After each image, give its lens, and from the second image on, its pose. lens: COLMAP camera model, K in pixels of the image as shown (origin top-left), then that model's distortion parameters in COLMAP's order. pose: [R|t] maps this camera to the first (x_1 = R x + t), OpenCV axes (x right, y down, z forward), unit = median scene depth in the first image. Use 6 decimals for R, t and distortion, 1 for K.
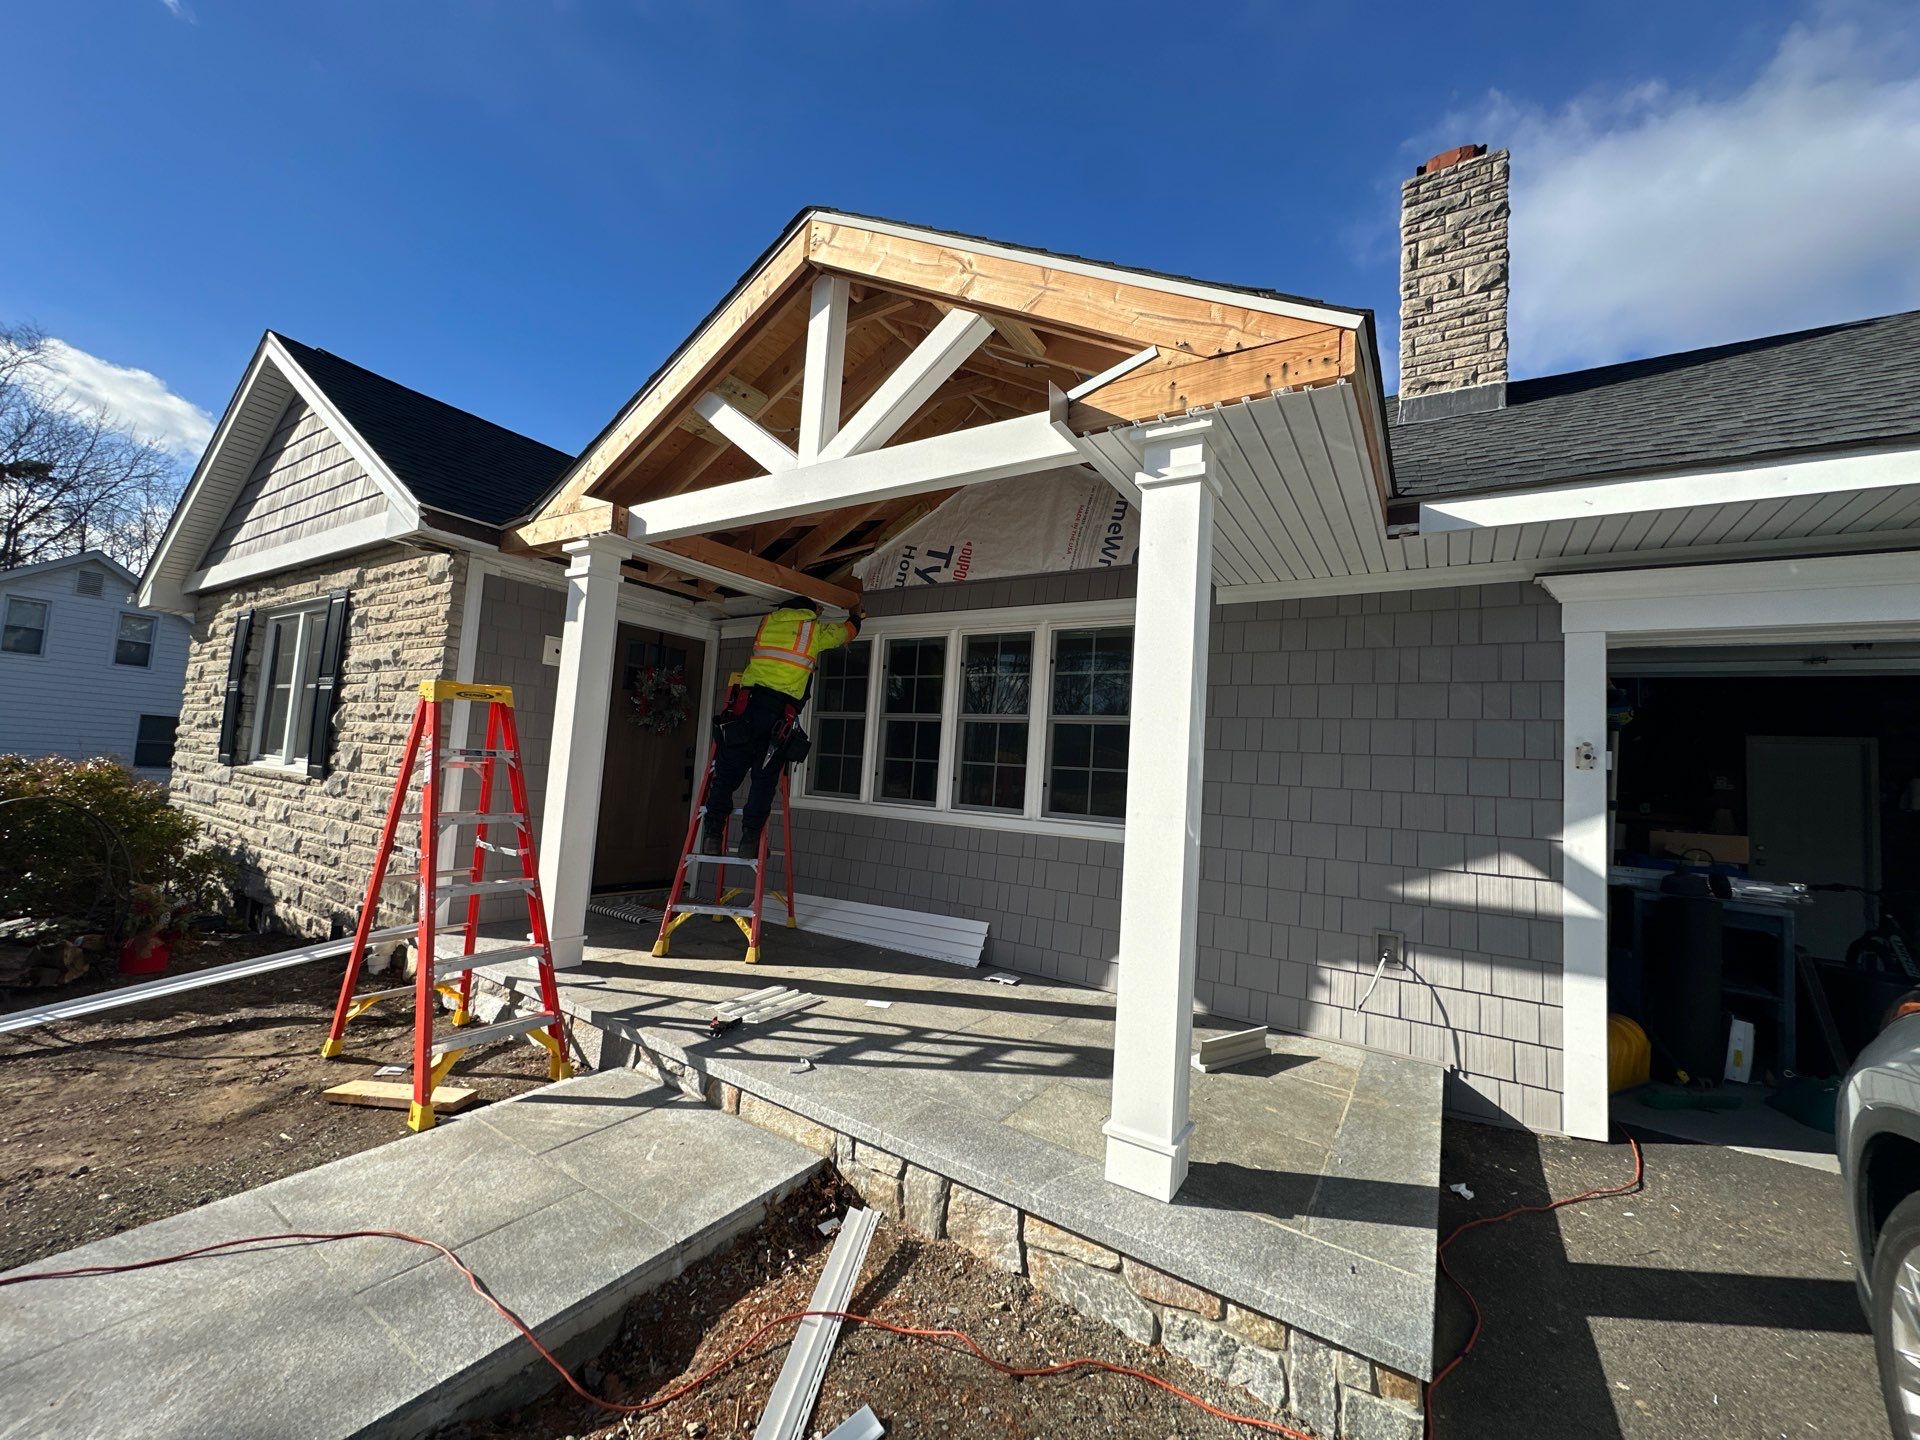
lens RADIAL K [[756.0, 0, 954.4], [0, 756.0, 719.3], [0, 0, 1]] dist [-0.001292, 0.000413]
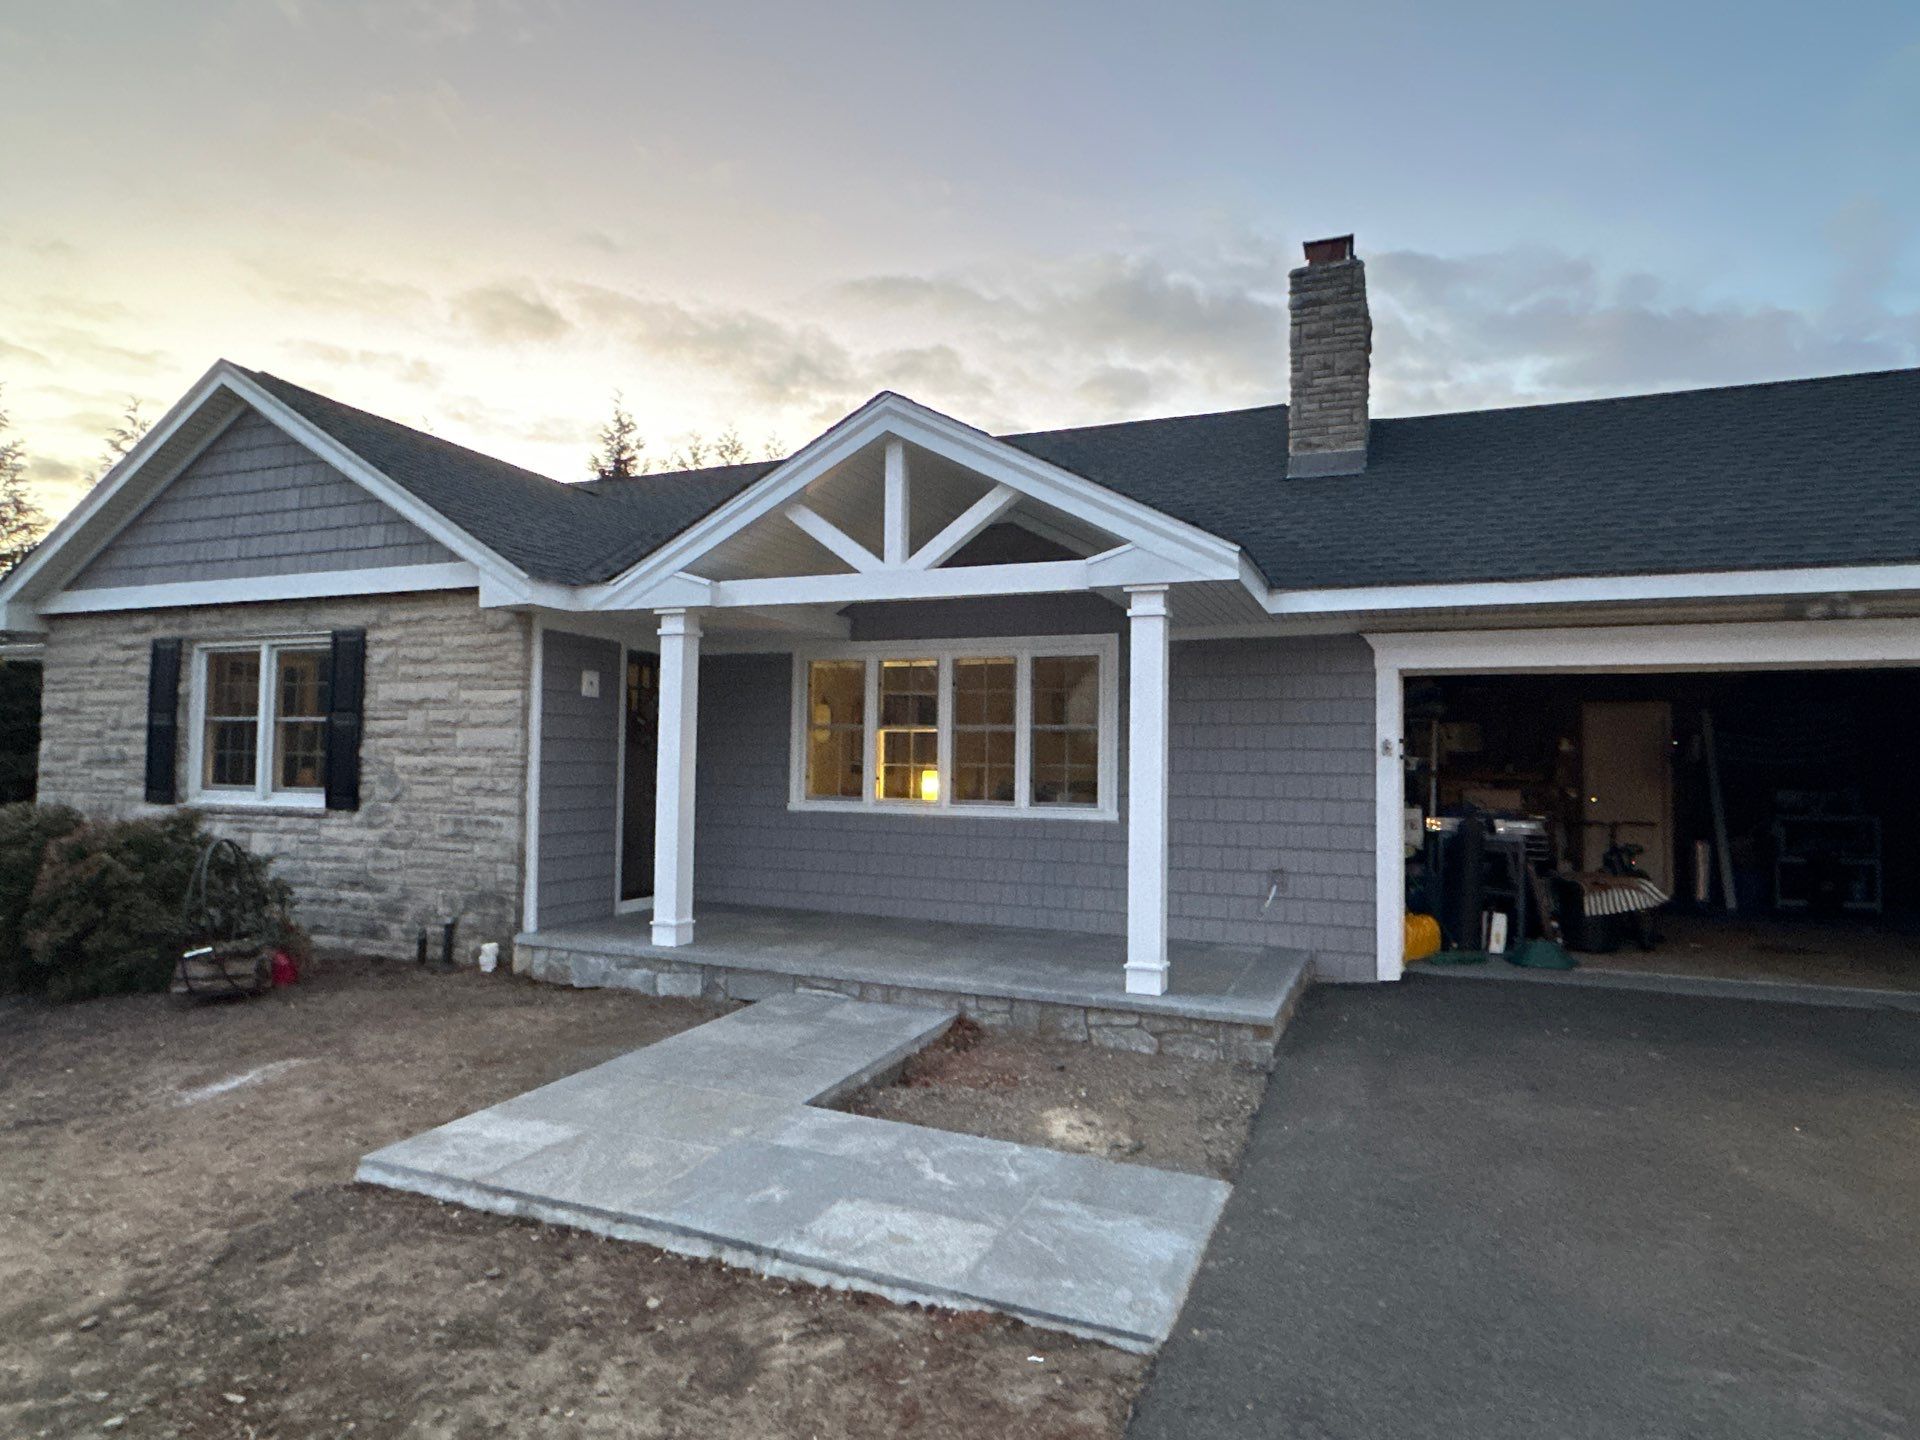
lens RADIAL K [[1111.5, 0, 952.5], [0, 1111.5, 722.3], [0, 0, 1]] dist [0.000423, -0.000679]
pose [[0.981823, -0.043889, 0.184653, -0.335550], [0.035619, 0.998218, 0.047868, -0.101013], [-0.186425, -0.040421, 0.981637, -0.765492]]
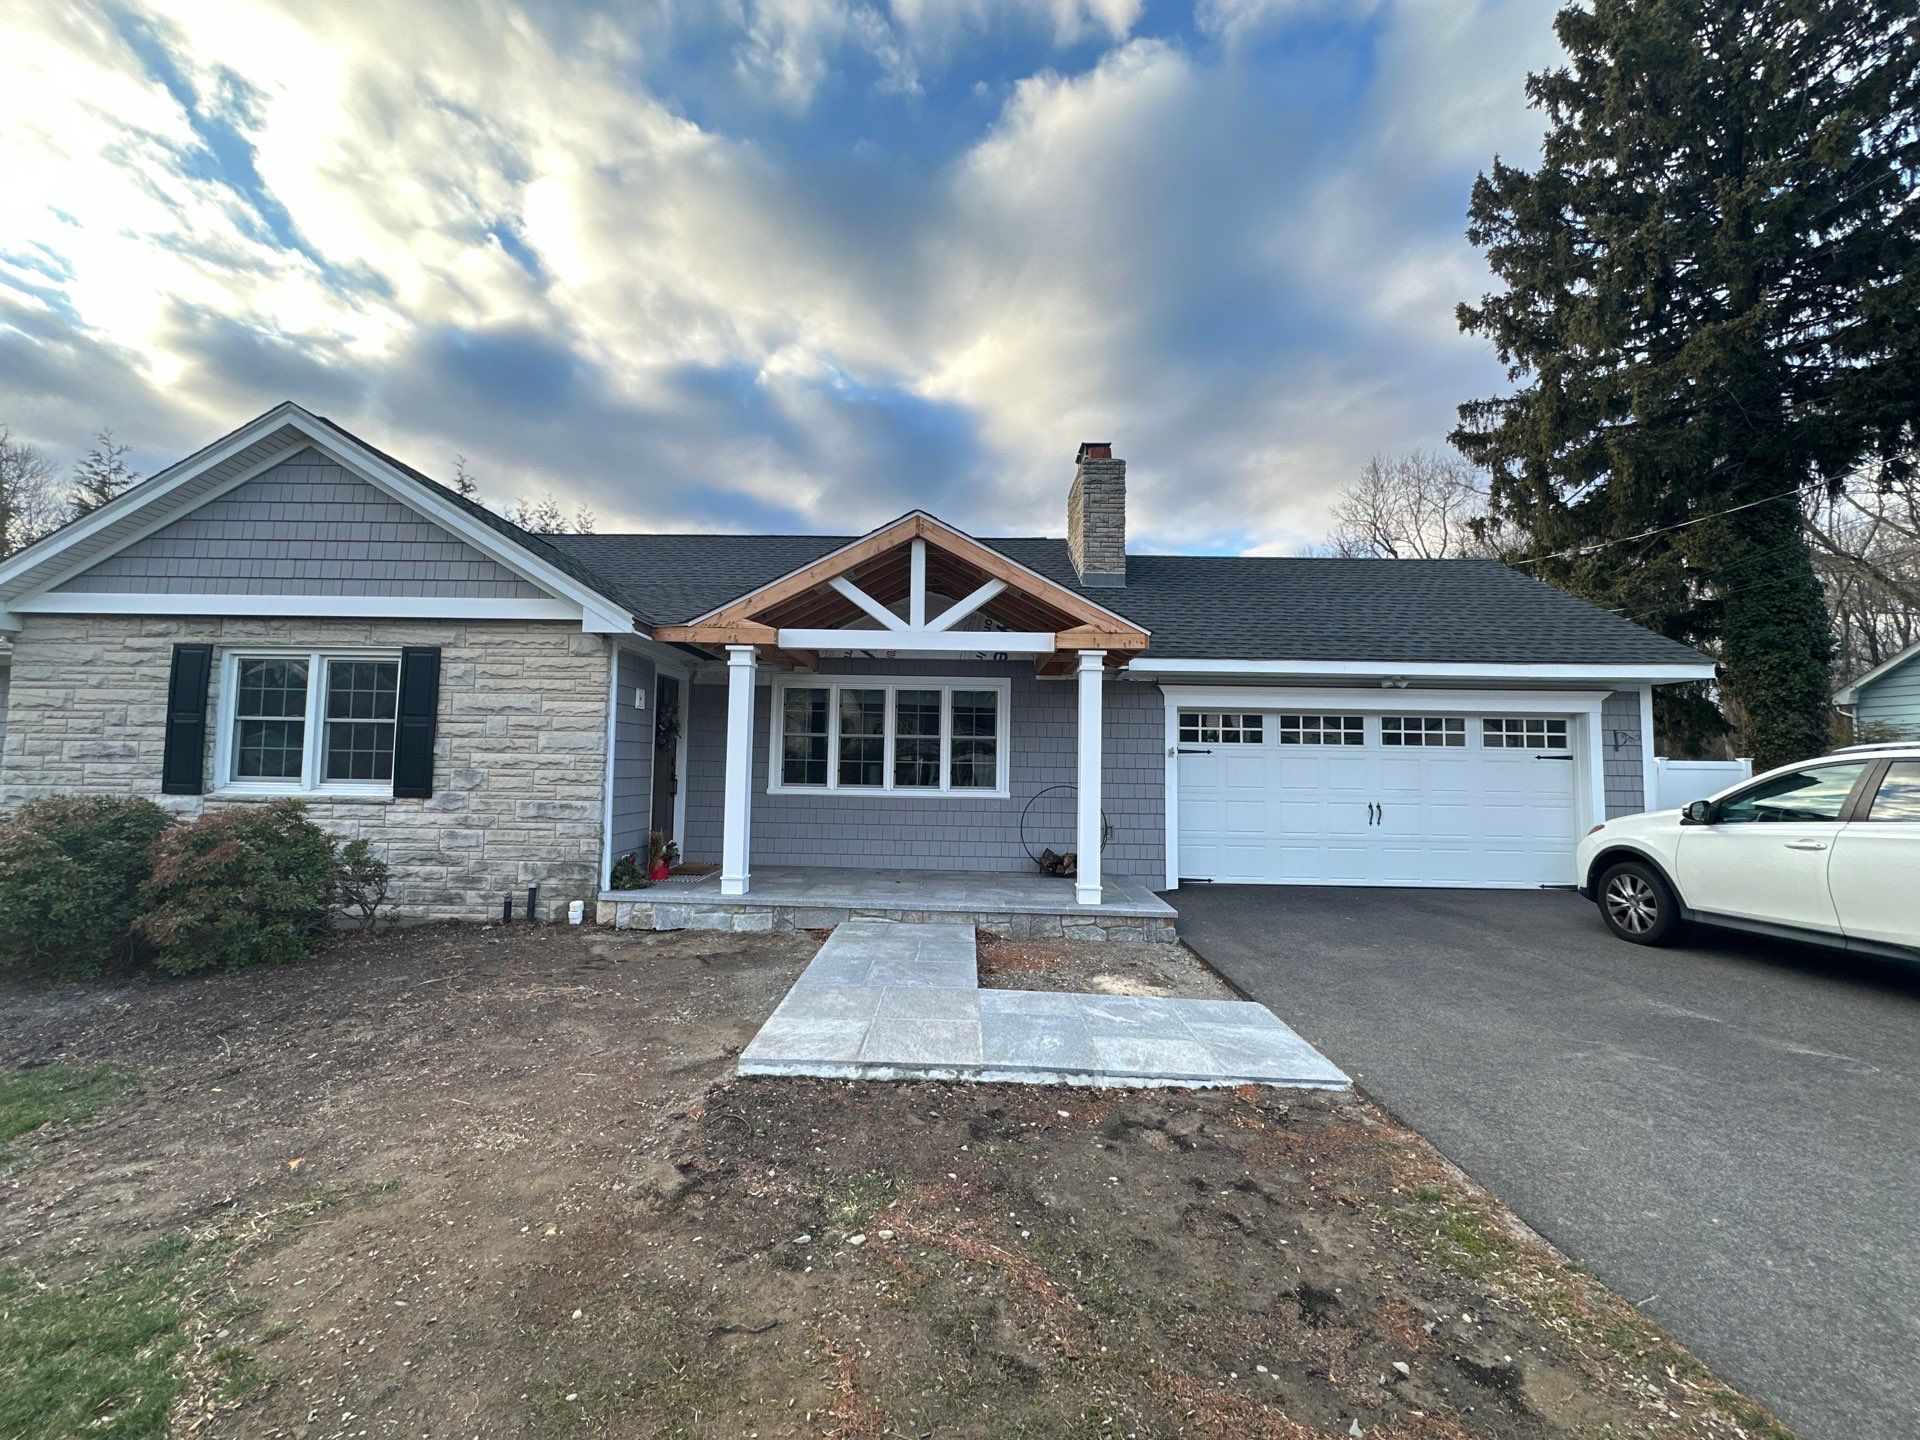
lens RADIAL K [[766.0, 0, 955.6], [0, 766.0, 722.5], [0, 0, 1]] dist [-0.001929, 0.000078]
pose [[0.846455, -0.020969, 0.532048, -0.868421], [-0.001868, 0.999101, 0.042347, -0.117624], [-0.532457, -0.036838, 0.845655, -0.618320]]
